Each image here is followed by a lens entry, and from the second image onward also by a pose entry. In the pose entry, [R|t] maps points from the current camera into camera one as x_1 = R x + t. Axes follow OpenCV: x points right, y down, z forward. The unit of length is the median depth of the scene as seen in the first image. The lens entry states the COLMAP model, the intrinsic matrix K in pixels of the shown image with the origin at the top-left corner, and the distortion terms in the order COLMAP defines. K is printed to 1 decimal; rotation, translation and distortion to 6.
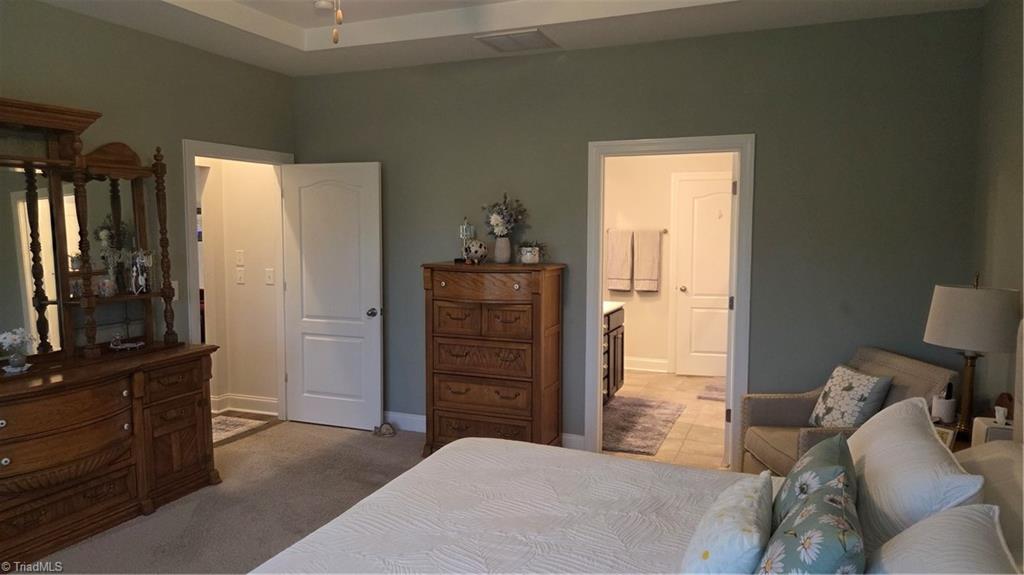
lens RADIAL K [[691.8, 0, 510.2], [0, 691.8, 277.9], [0, 0, 1]] dist [0.075533, -0.073886]
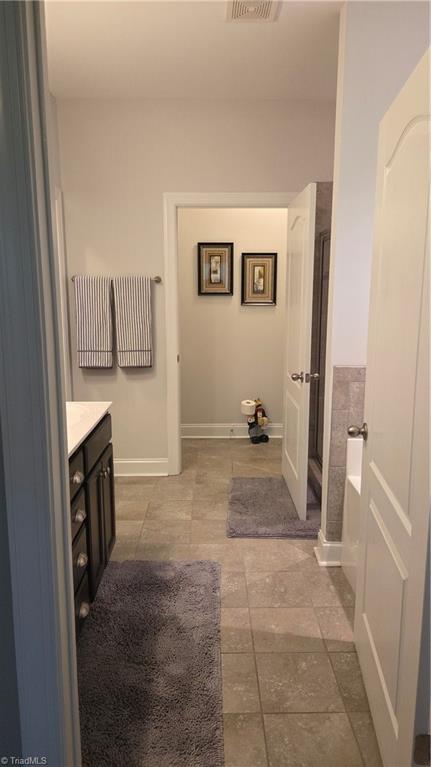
lens RADIAL K [[518.2, 0, 212.9], [0, 518.2, 370.2], [0, 0, 1]] dist [0.075533, -0.073886]
pose [[0.920685, -0.067554, 0.384416, 0.016223], [0.031298, 0.994514, 0.099808, -0.006508], [-0.389050, -0.079860, 0.917749, 0.117862]]
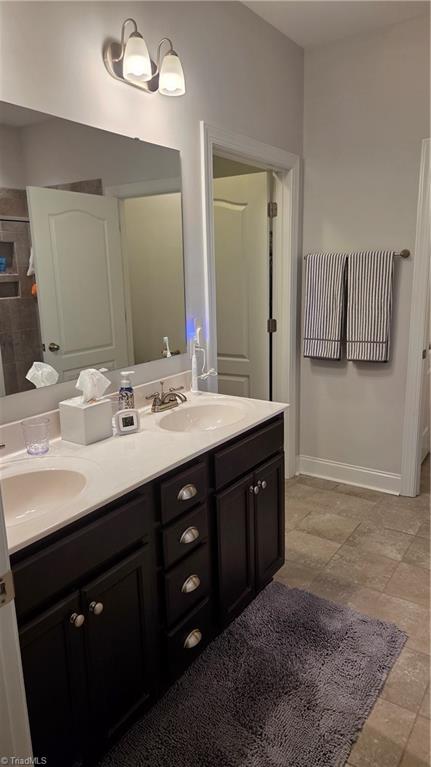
lens RADIAL K [[514.8, 0, 215.5], [0, 514.8, 383.5], [0, 0, 1]] dist [0.072968, -0.075590]
pose [[0.977137, 0.017061, -0.211924, 0.039344], [0.015623, 0.988318, 0.151601, -0.007241], [0.212035, -0.151446, 0.965456, 0.131550]]
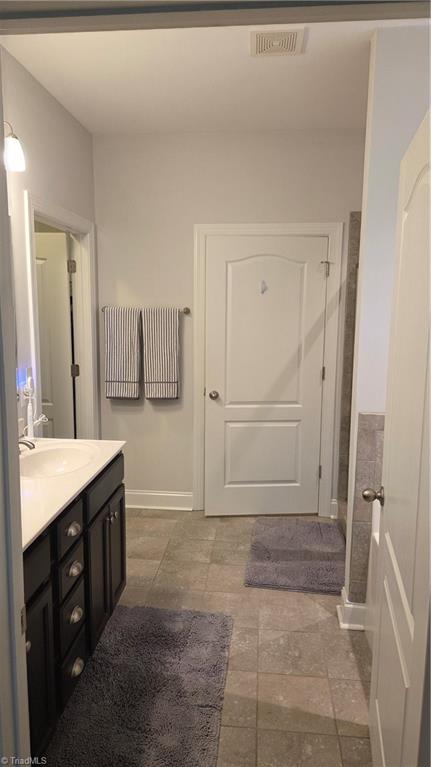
lens RADIAL K [[514.6, 0, 207.6], [0, 514.6, 369.8], [0, 0, 1]] dist [0.066627, -0.068034]
pose [[0.959286, -0.033440, 0.280451, 0.023391], [0.014948, 0.997586, 0.067818, -0.010326], [-0.282042, -0.060865, 0.957469, 0.119917]]
